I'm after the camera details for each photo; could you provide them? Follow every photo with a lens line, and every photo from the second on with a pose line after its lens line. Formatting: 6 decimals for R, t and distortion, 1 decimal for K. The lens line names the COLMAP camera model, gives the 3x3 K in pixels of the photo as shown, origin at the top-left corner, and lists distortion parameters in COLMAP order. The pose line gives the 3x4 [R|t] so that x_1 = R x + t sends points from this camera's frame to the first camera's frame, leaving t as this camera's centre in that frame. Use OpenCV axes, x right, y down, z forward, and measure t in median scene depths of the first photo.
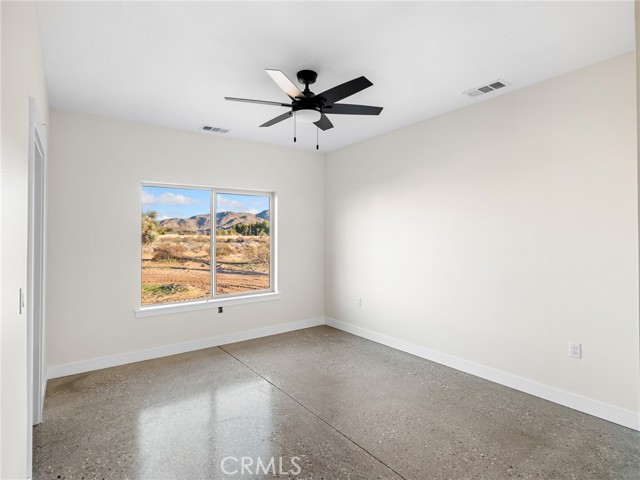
lens RADIAL K [[354.1, 0, 321.4], [0, 354.1, 239.2], [0, 0, 1]] dist [0.002487, 0.000779]
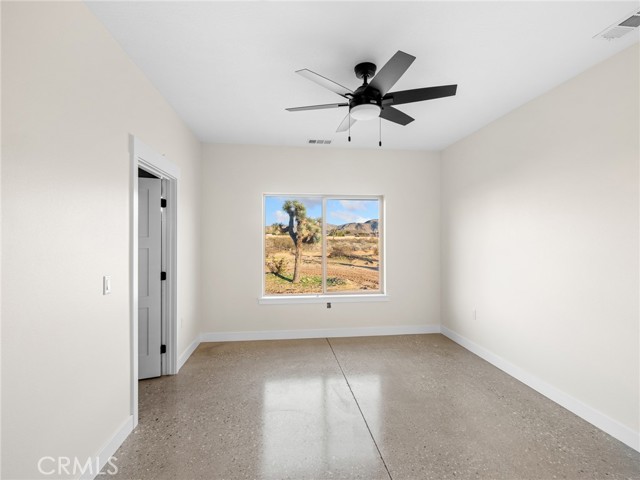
lens RADIAL K [[315.4, 0, 317.3], [0, 315.4, 241.9], [0, 0, 1]] dist [0.000577, 0.000072]
pose [[0.867433, 0.015310, -0.497319, 0.156564], [-0.013505, 0.999883, 0.007227, -0.004471], [0.497372, 0.000447, 0.867538, 0.121883]]
